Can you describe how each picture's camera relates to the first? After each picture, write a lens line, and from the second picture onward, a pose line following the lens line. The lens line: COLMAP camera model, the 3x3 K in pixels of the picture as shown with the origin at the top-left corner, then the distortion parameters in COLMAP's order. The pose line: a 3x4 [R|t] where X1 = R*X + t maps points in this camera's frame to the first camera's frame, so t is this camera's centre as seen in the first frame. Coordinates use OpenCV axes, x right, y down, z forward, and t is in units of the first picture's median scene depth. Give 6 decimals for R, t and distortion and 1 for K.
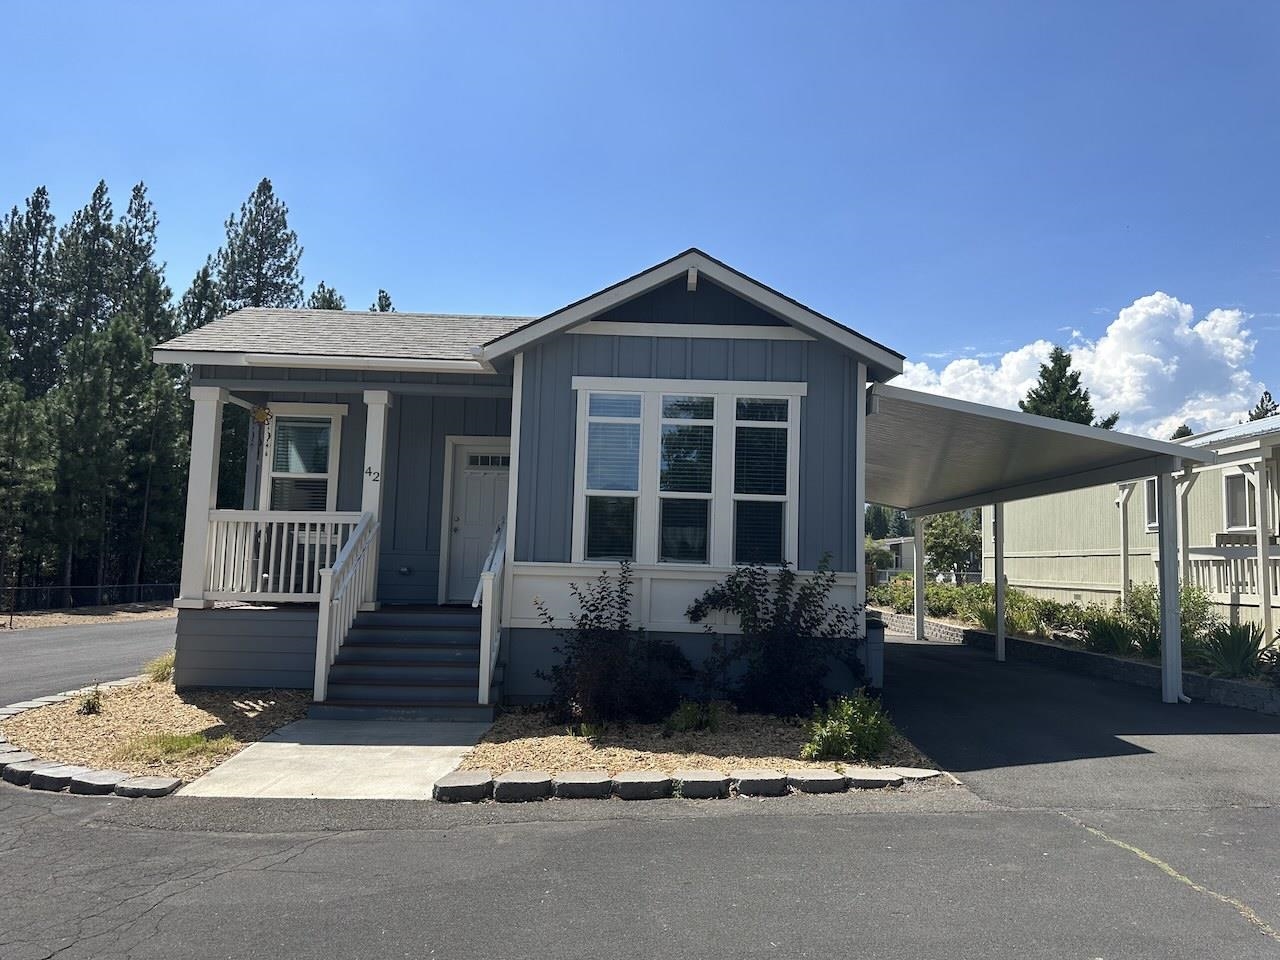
lens RADIAL K [[911.7, 0, 640.0], [0, 911.7, 480.0], [0, 0, 1]] dist [0.111632, -0.157775]
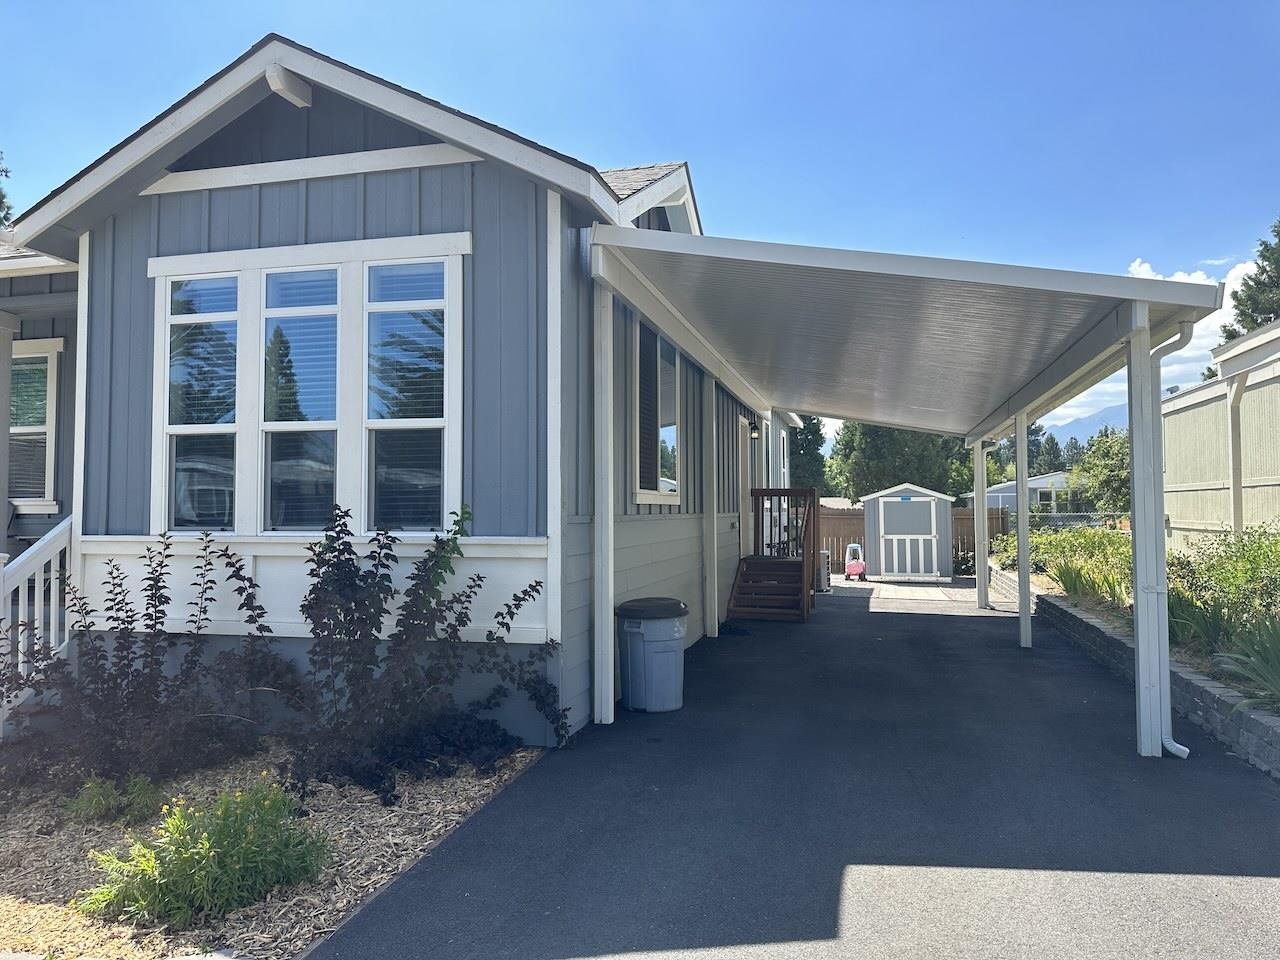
lens RADIAL K [[911.7, 0, 640.0], [0, 911.7, 480.0], [0, 0, 1]] dist [0.111632, -0.157775]
pose [[0.967303, -0.041834, -0.250150, 0.441189], [0.054952, 0.997443, 0.045686, 0.038053], [0.247600, -0.057938, 0.967128, 0.420124]]
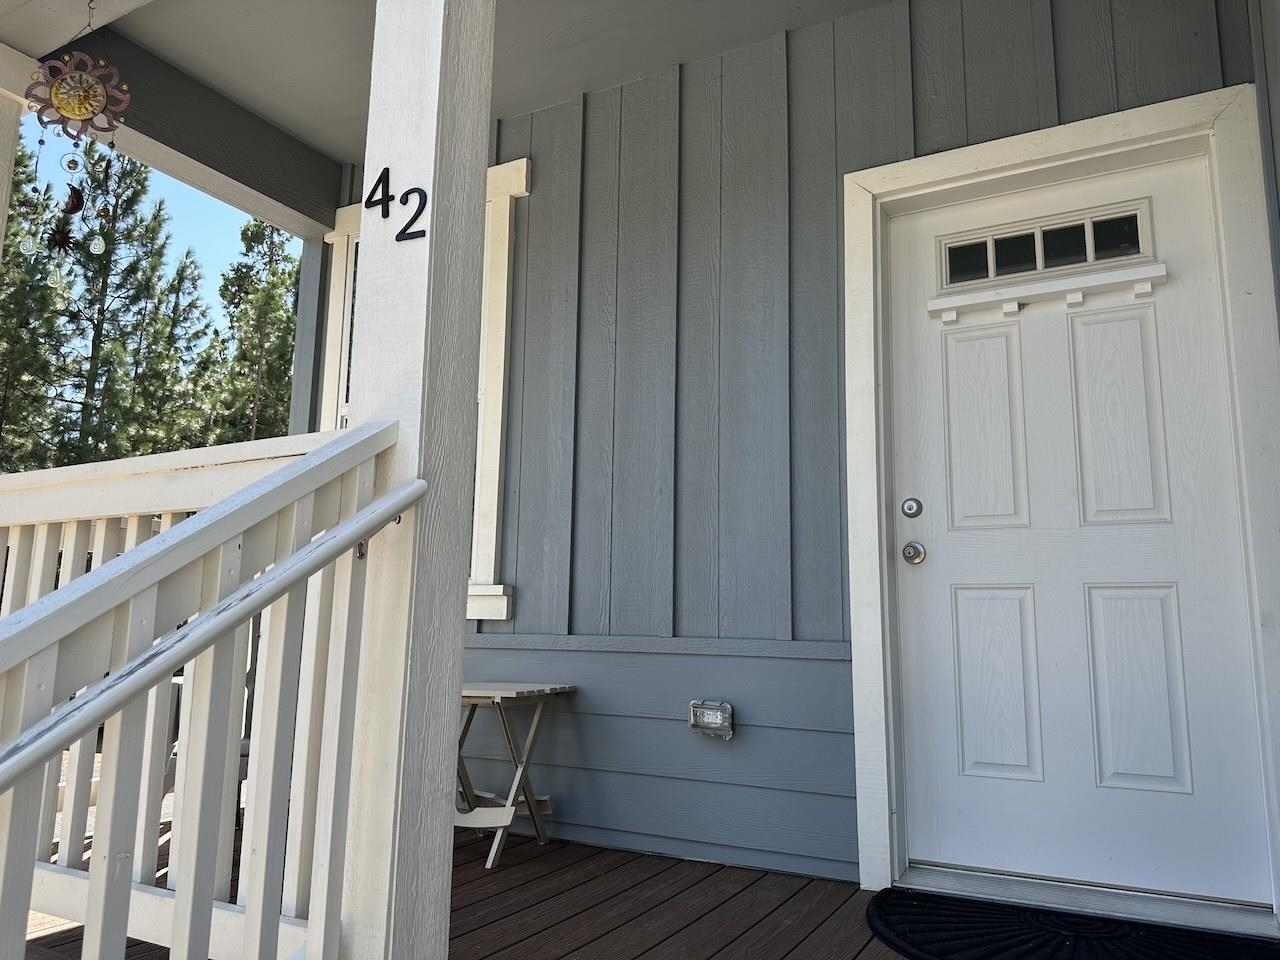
lens RADIAL K [[911.7, 0, 640.0], [0, 911.7, 480.0], [0, 0, 1]] dist [0.111632, -0.157775]
pose [[0.886696, -0.087175, -0.454060, -0.187960], [0.051688, 0.994598, -0.090015, 0.065968], [0.459455, 0.056347, 0.886412, 0.922849]]
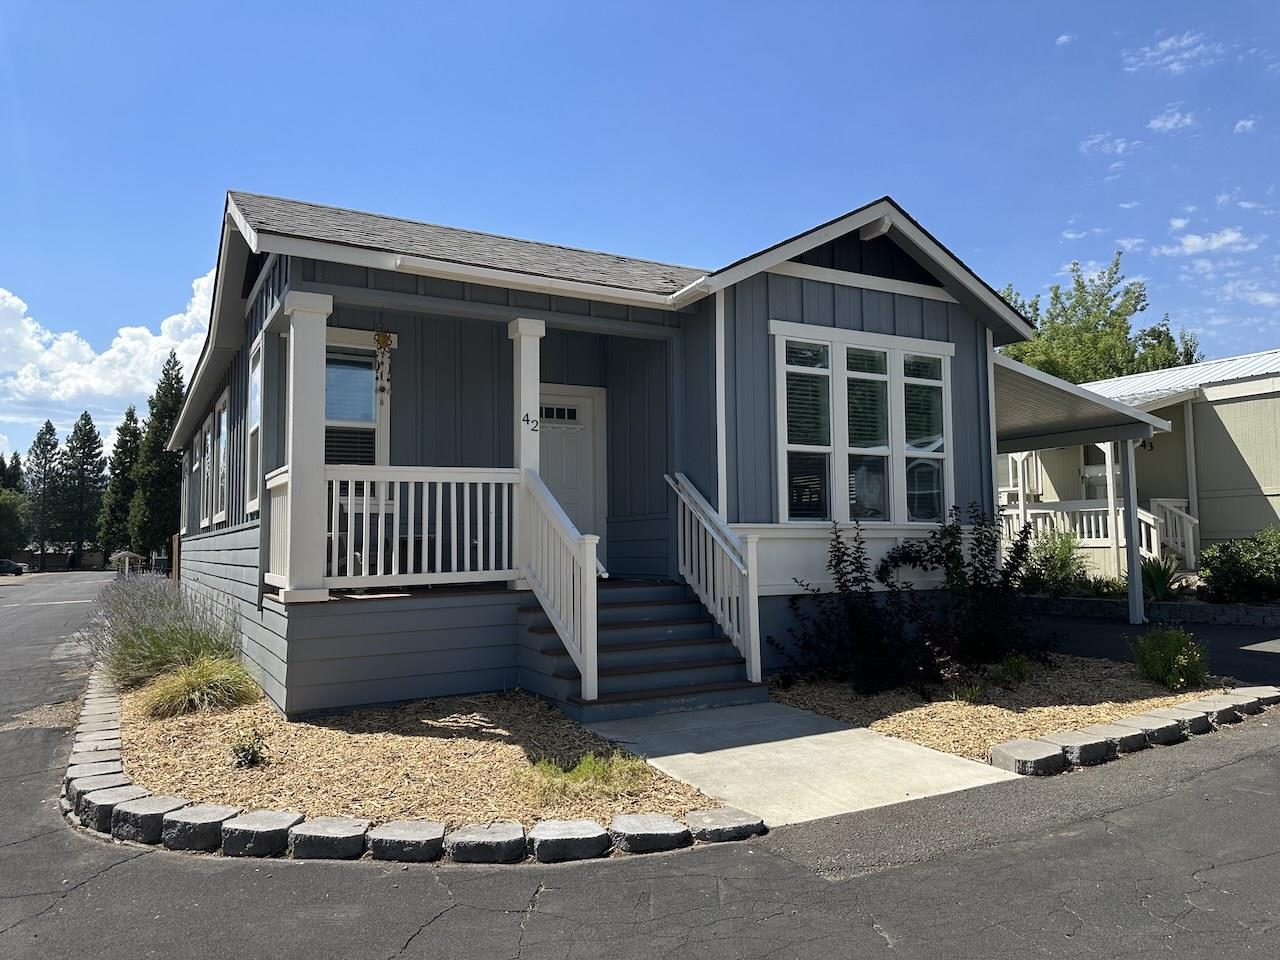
lens RADIAL K [[911.7, 0, 640.0], [0, 911.7, 480.0], [0, 0, 1]] dist [0.111632, -0.157775]
pose [[0.872304, -0.003396, 0.488953, -0.636700], [-0.008456, 0.999722, 0.022029, 0.027539], [-0.488892, -0.023351, 0.872032, 0.262487]]
